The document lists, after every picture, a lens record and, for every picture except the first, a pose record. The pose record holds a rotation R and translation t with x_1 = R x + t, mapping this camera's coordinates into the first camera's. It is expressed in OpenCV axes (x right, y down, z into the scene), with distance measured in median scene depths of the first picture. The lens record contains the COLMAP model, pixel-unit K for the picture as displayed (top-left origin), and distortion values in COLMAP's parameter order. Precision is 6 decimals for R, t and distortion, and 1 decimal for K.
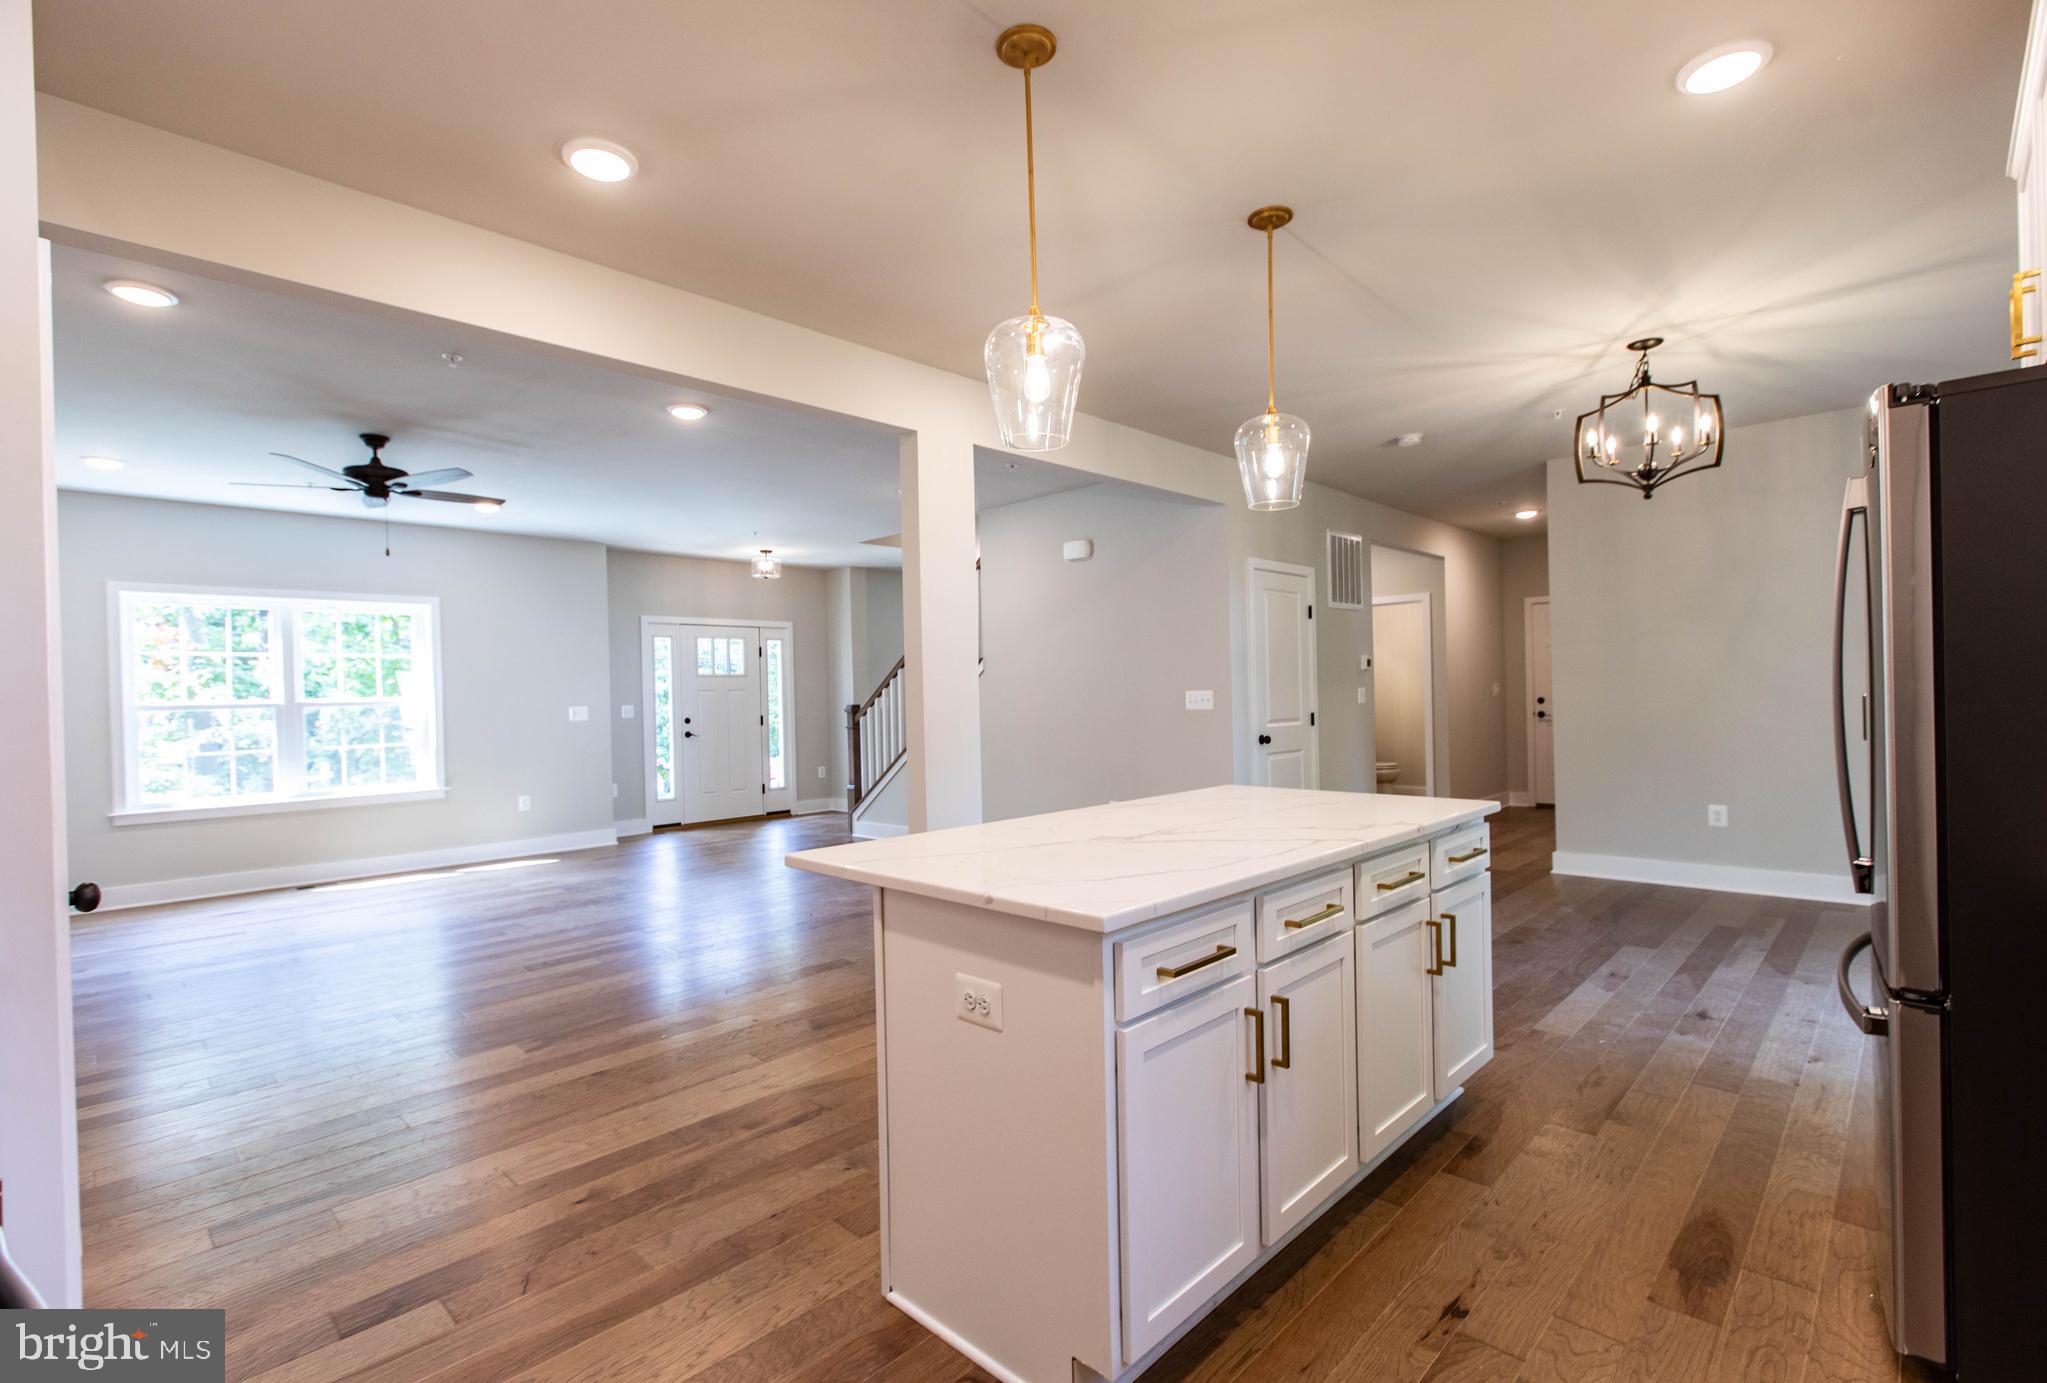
lens RADIAL K [[942.5, 0, 1020.3], [0, 942.5, 697.4], [0, 0, 1]] dist [0.007571, -0.000215]
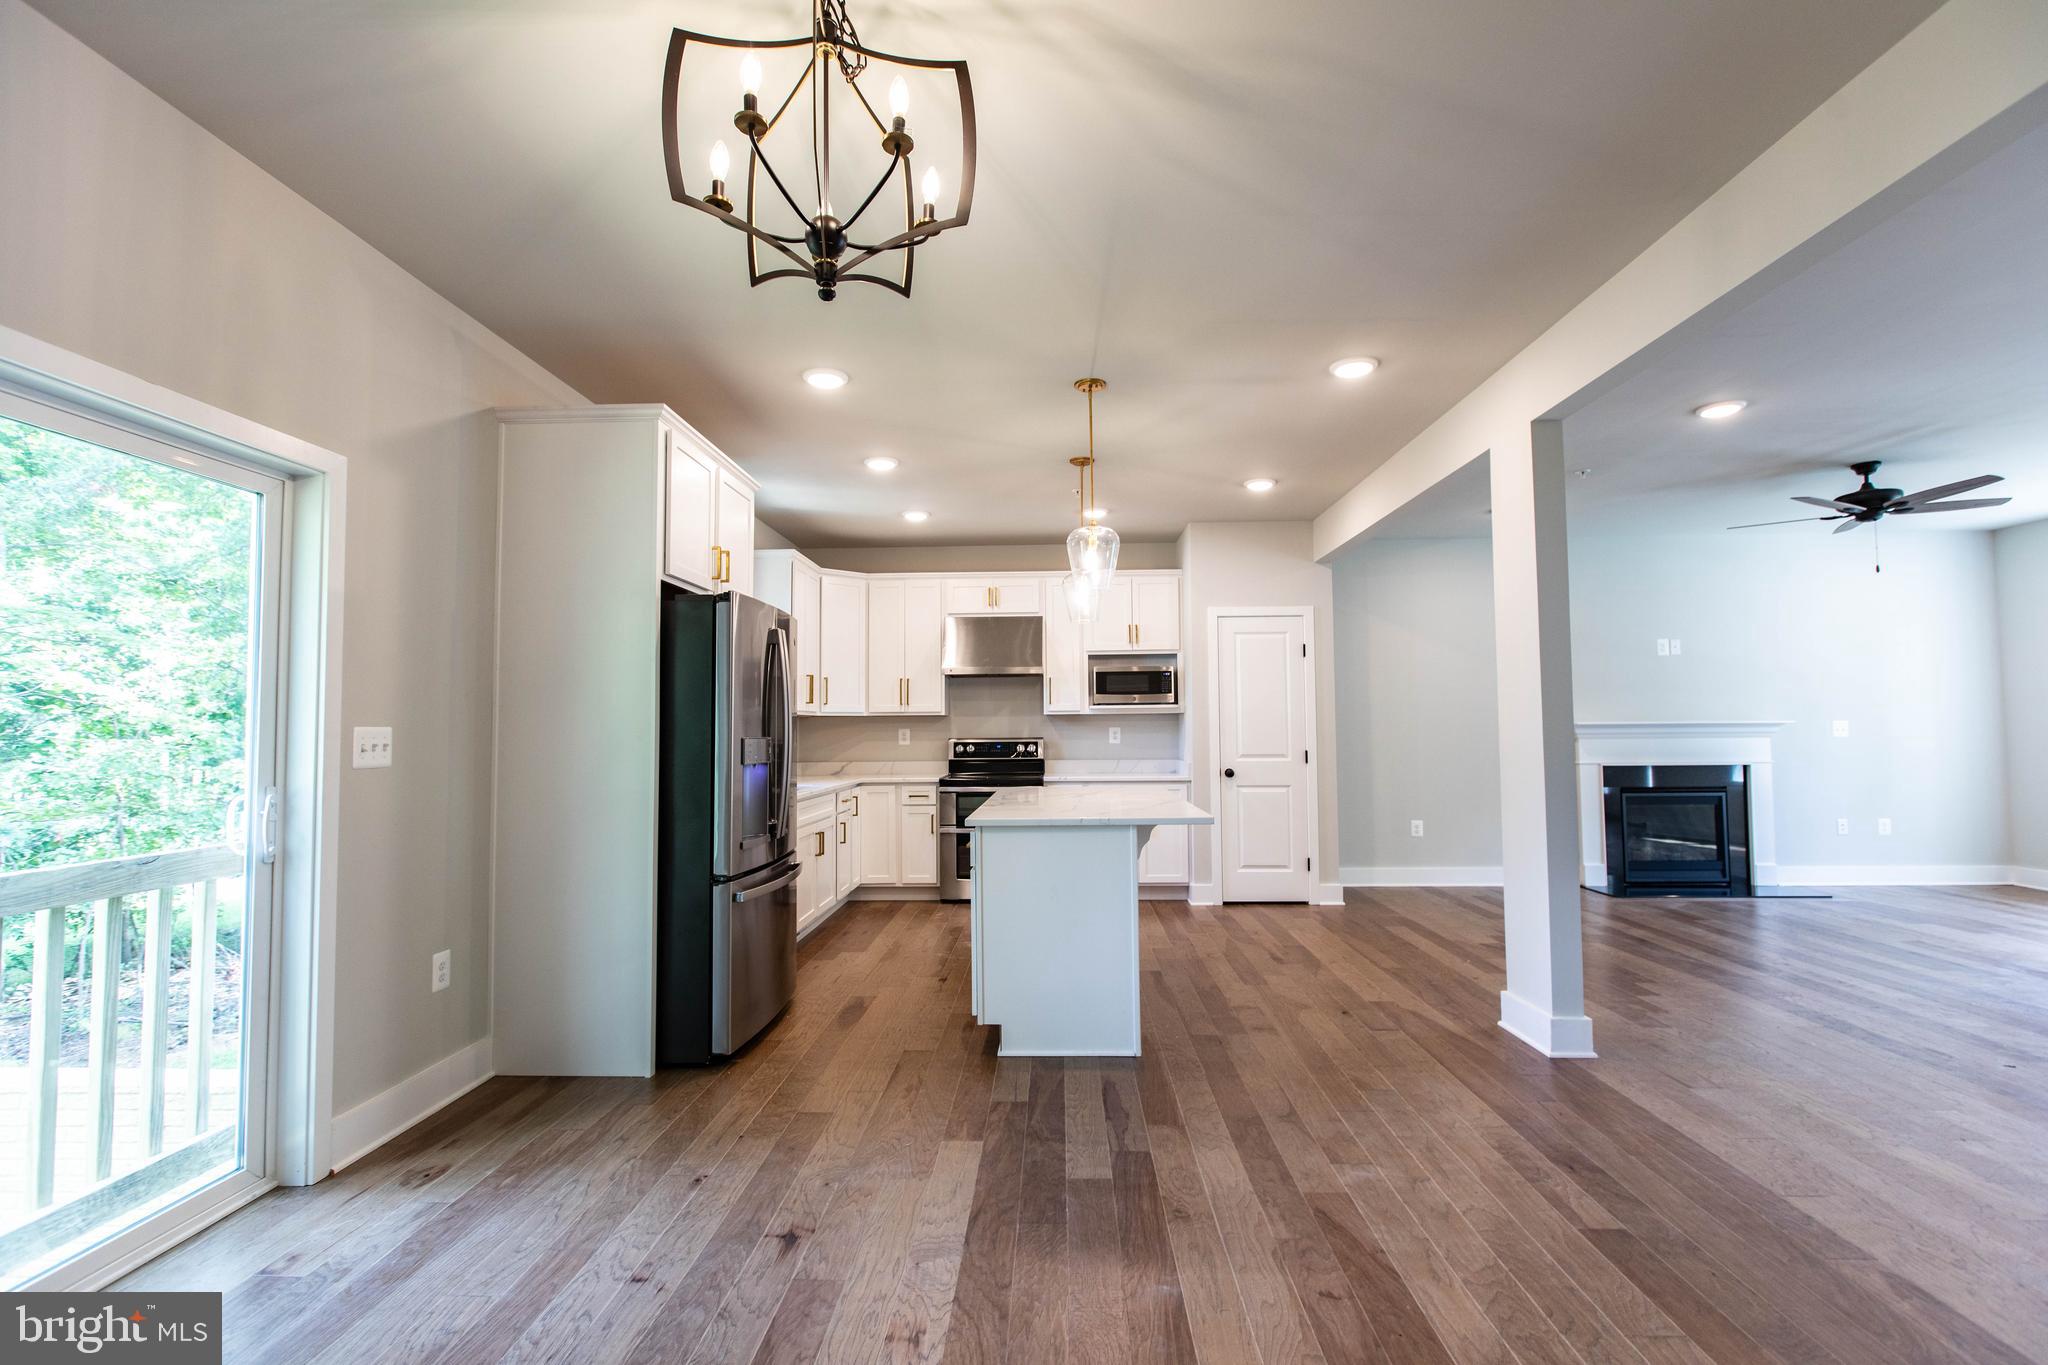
lens RADIAL K [[915.3, 0, 1027.2], [0, 915.3, 688.5], [0, 0, 1]] dist [0.002771, -0.000926]
pose [[-0.744366, -0.000552, -0.667772, 0.717368], [0.023133, 0.999378, -0.026613, -0.016460], [0.667371, -0.035257, -0.743890, 1.119243]]
